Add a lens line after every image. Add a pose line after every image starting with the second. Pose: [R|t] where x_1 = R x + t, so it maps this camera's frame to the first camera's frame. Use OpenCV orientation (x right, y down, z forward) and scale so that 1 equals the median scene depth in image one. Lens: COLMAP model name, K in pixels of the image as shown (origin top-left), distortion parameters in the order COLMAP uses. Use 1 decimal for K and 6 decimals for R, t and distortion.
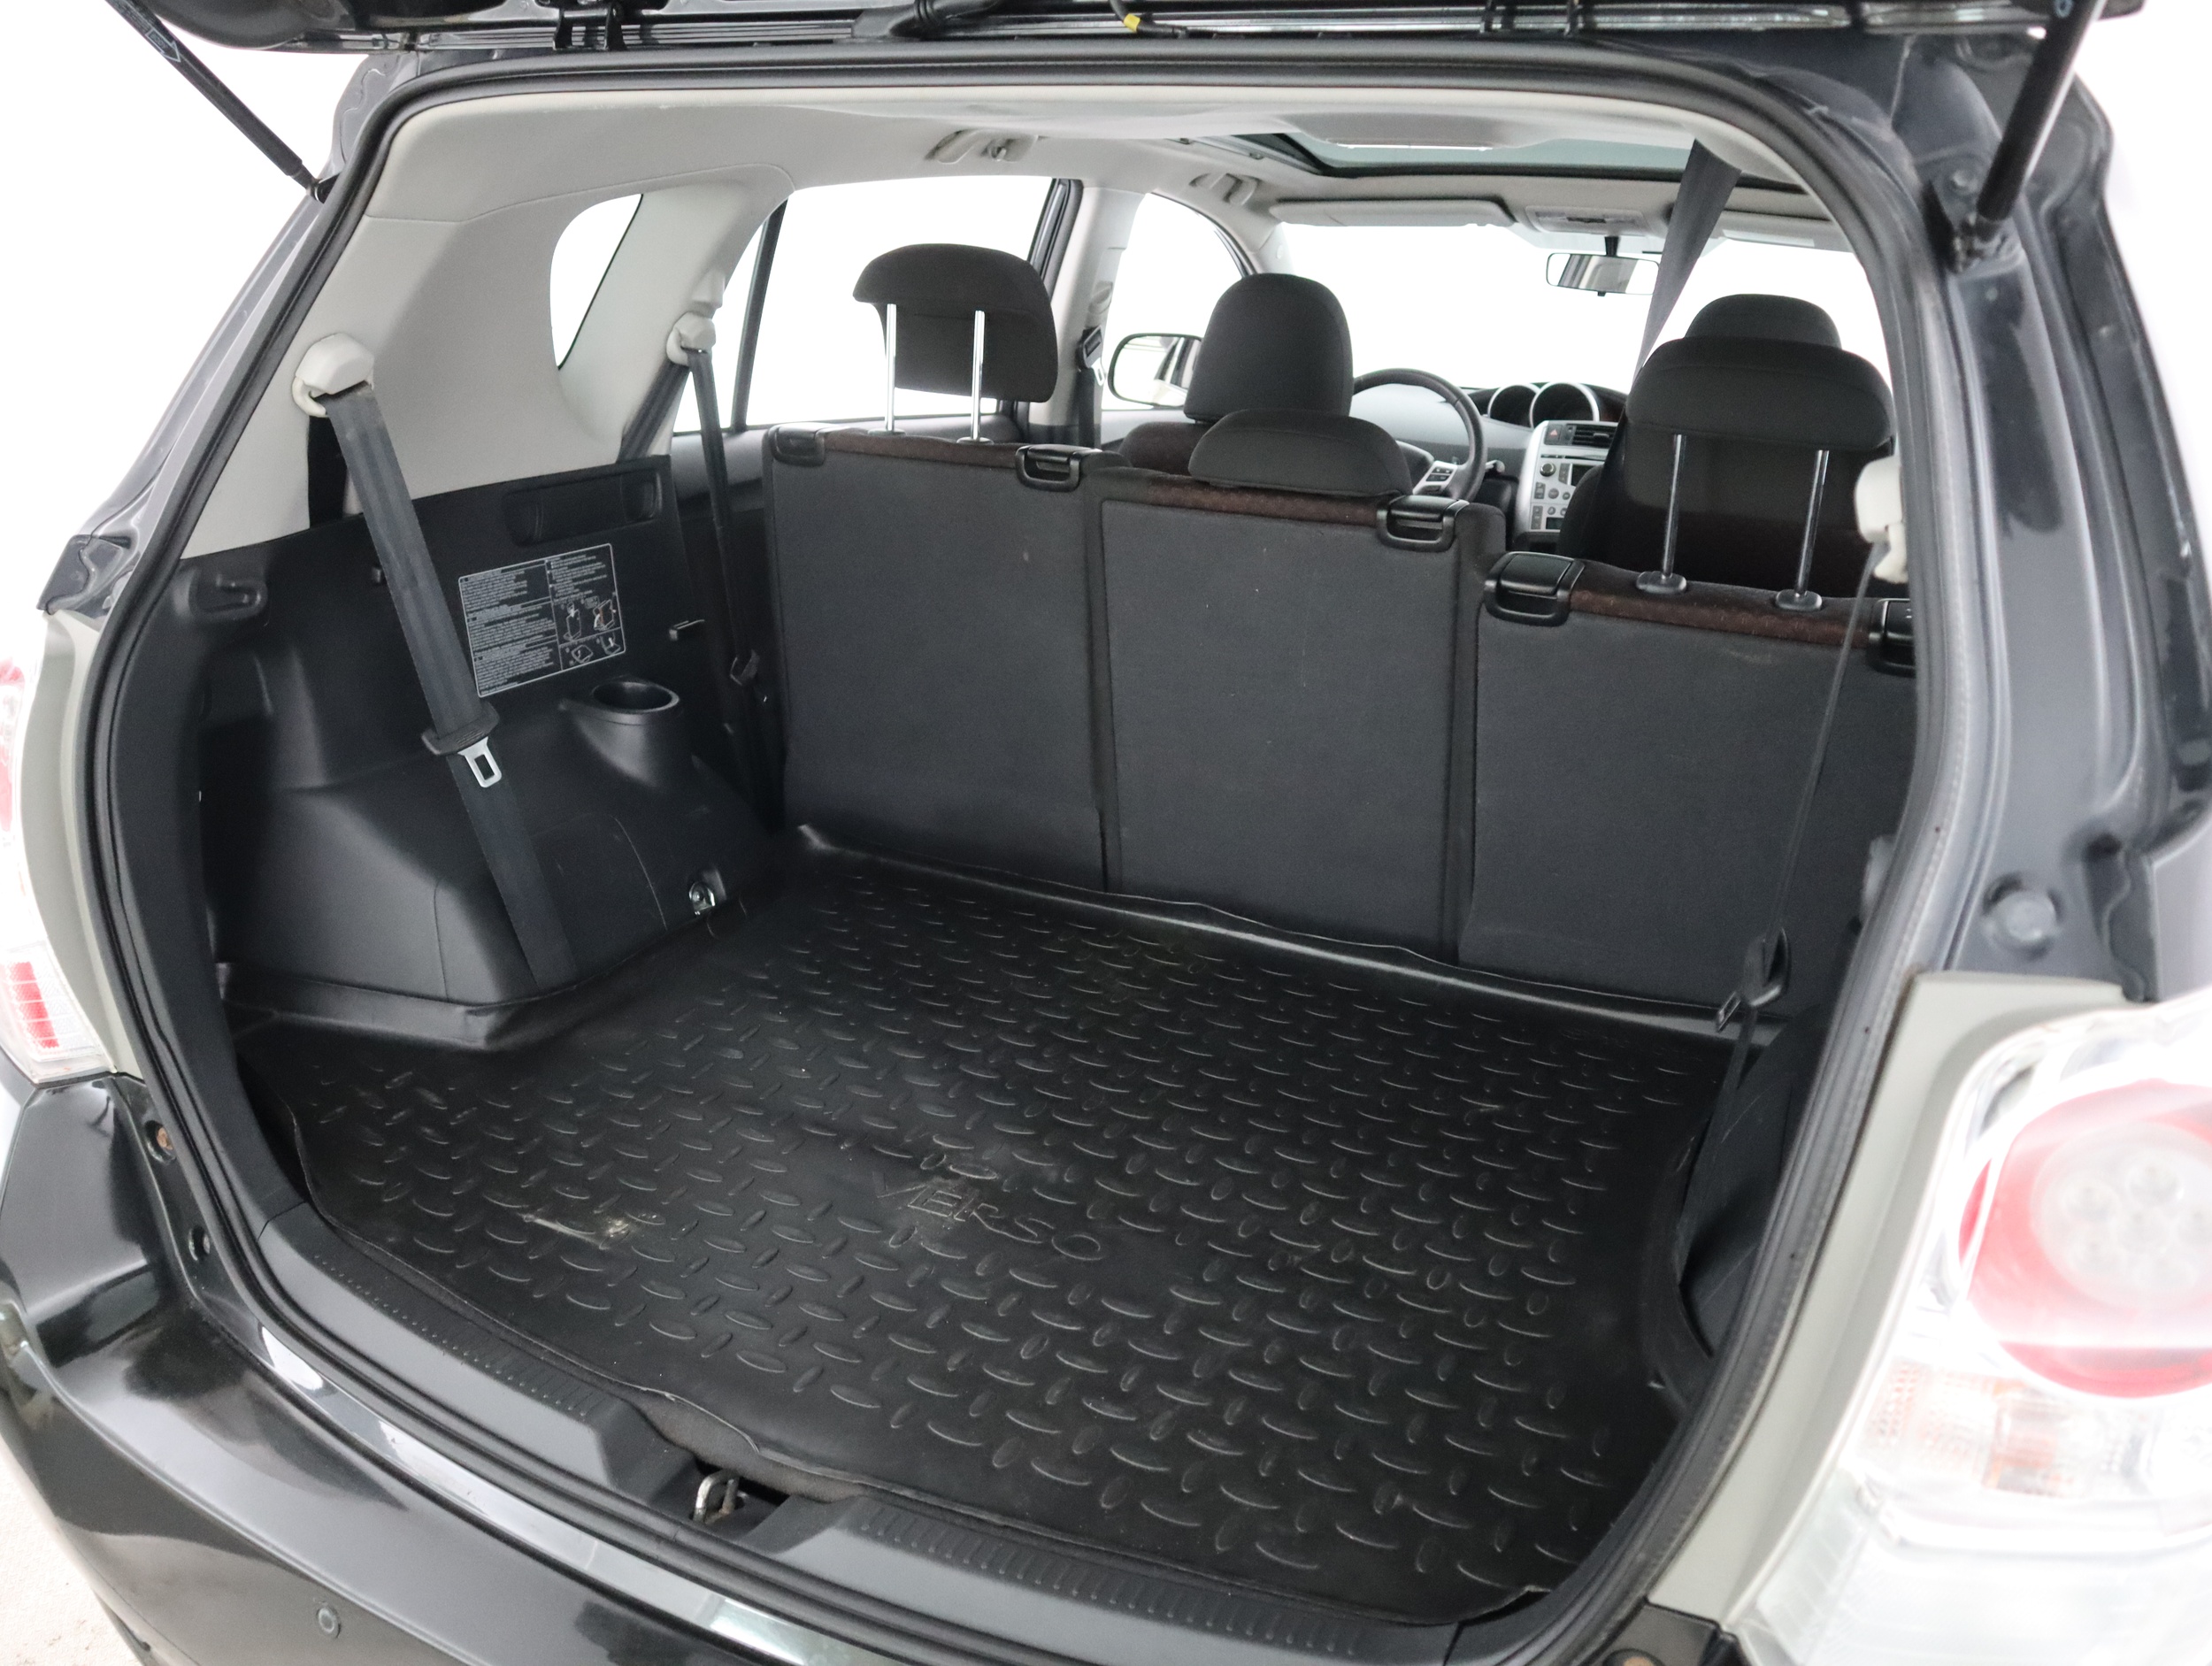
lens RADIAL K [[1725.2, 0, 1111.3], [0, 1725.2, 829.5], [0, 0, 1]] dist [-0.108045, 0.050151]
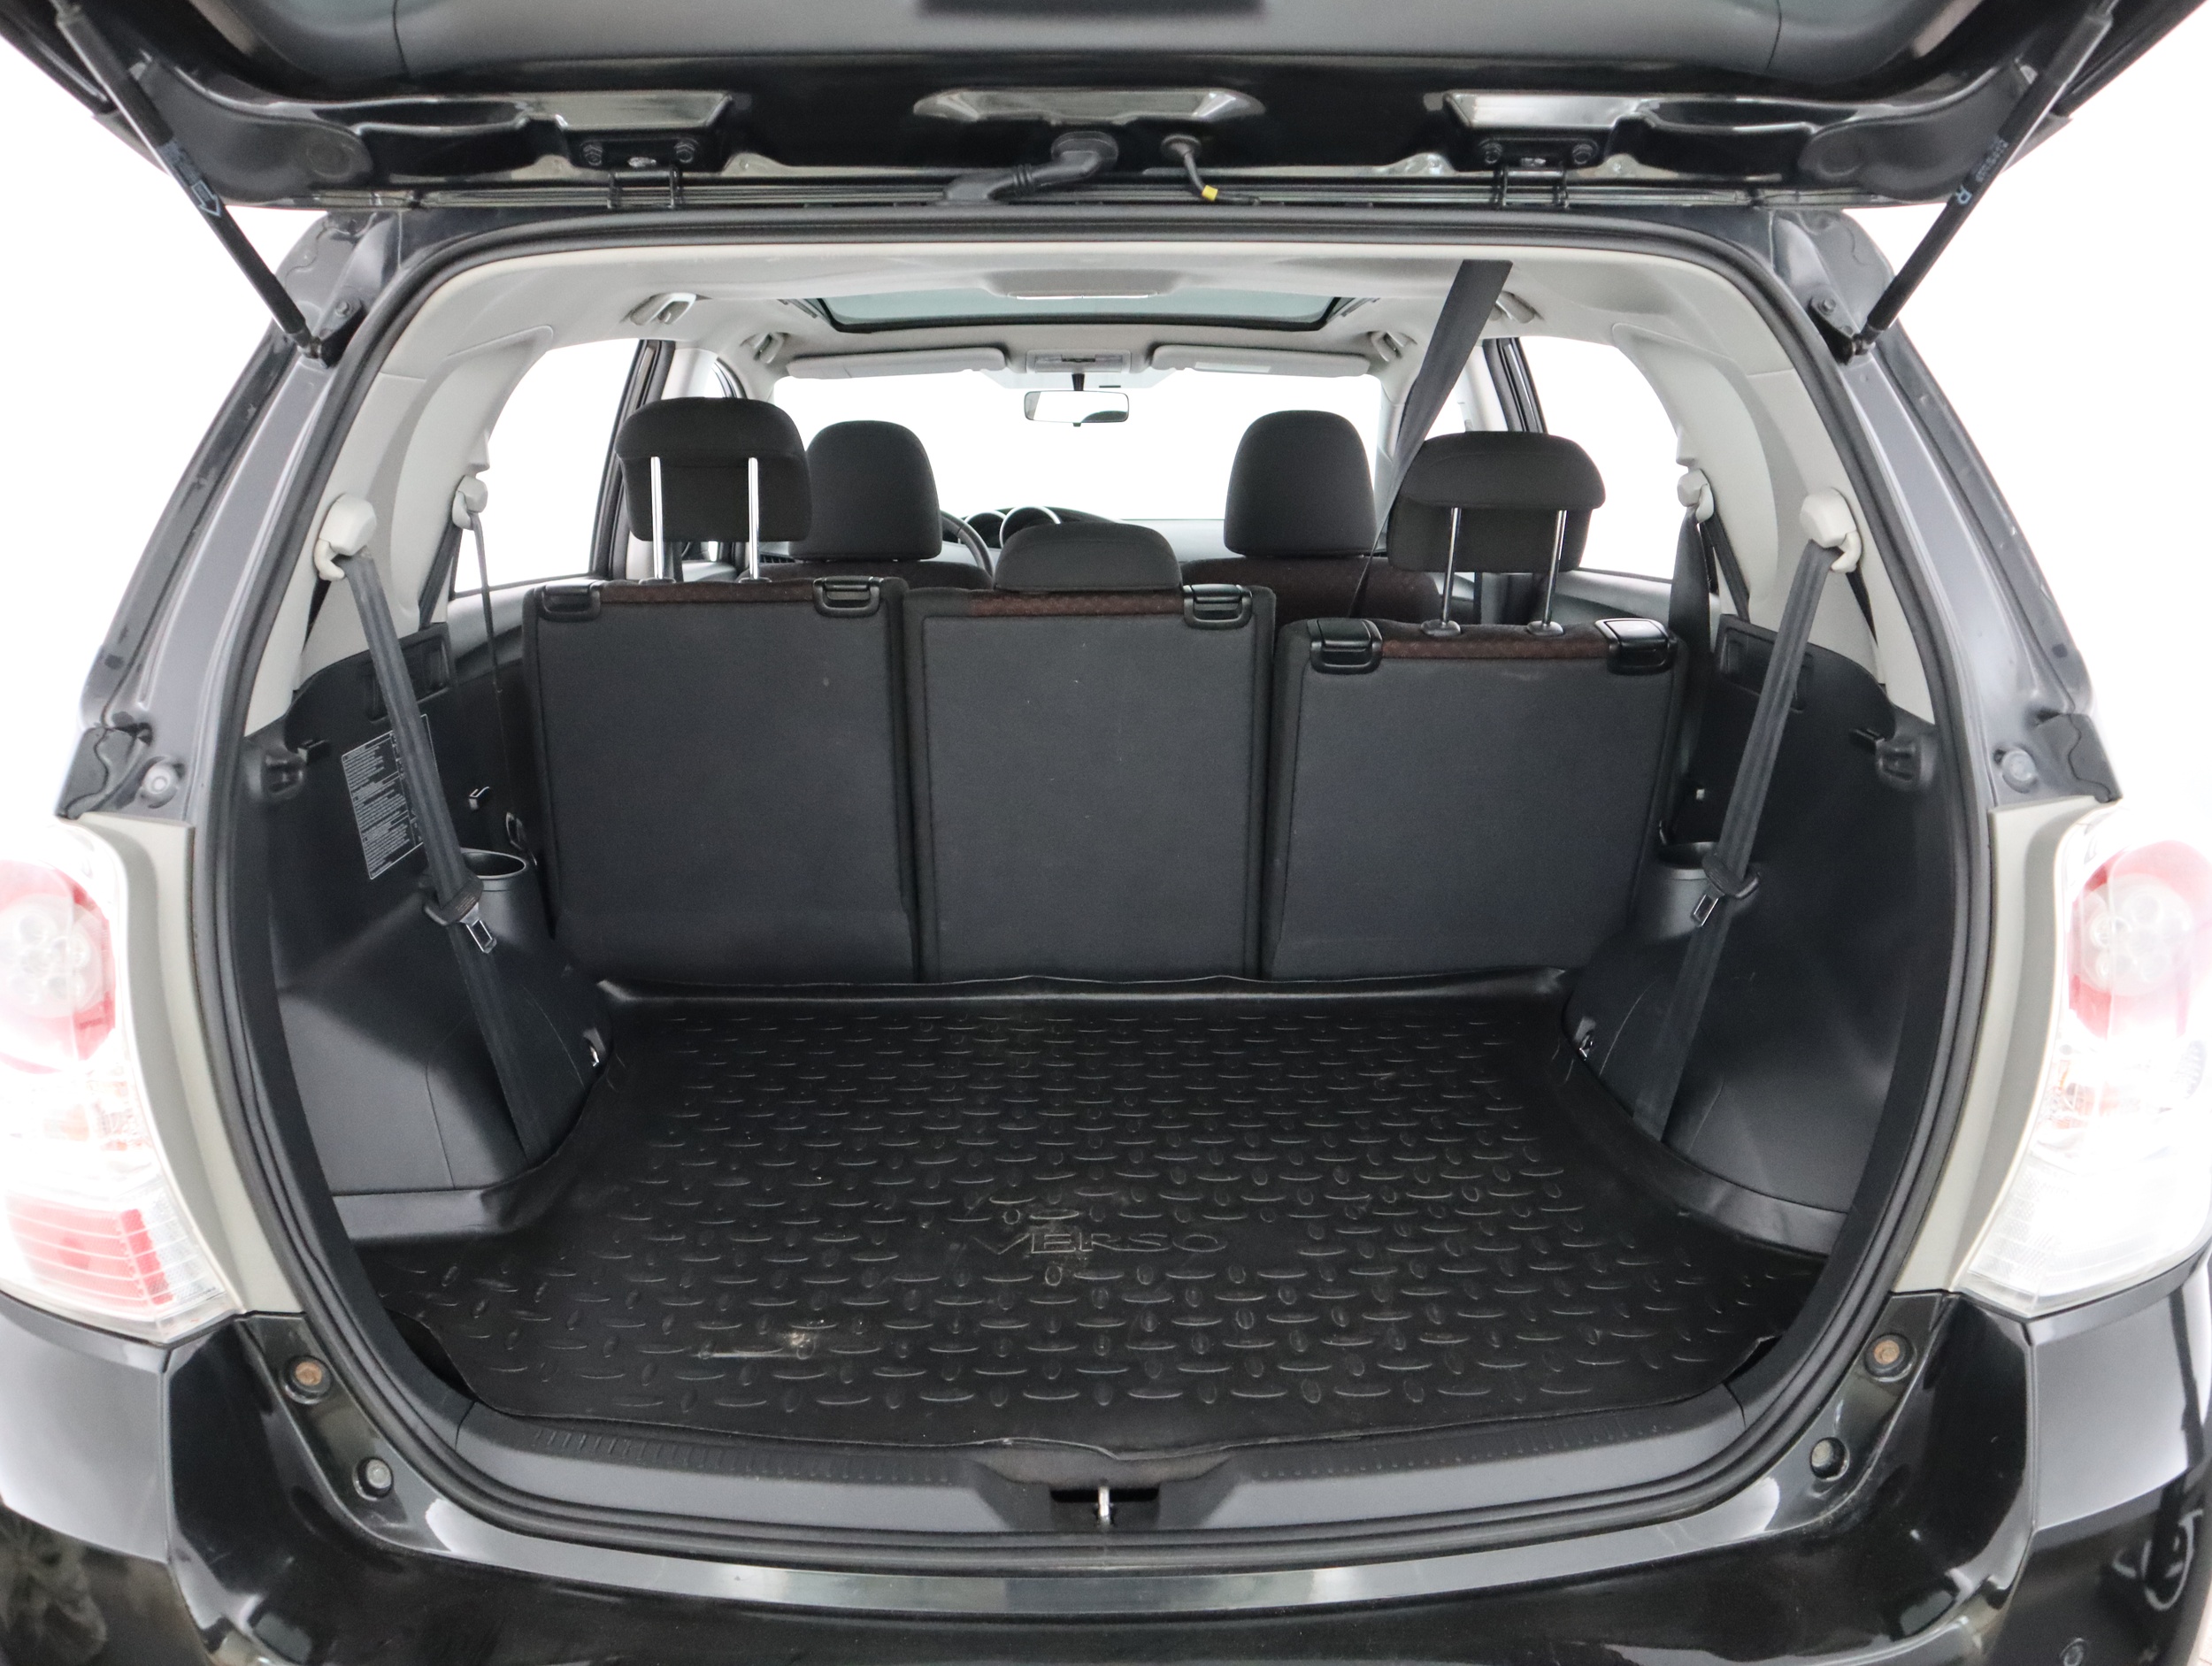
lens RADIAL K [[1717.7, 0, 1105.9], [0, 1717.7, 837.9], [0, 0, 1]] dist [-0.109364, 0.056175]
pose [[0.894250, -0.147302, 0.422634, -0.384992], [0.181792, 0.982429, -0.042243, 0.012793], [-0.408985, 0.114607, 0.905316, -0.017967]]
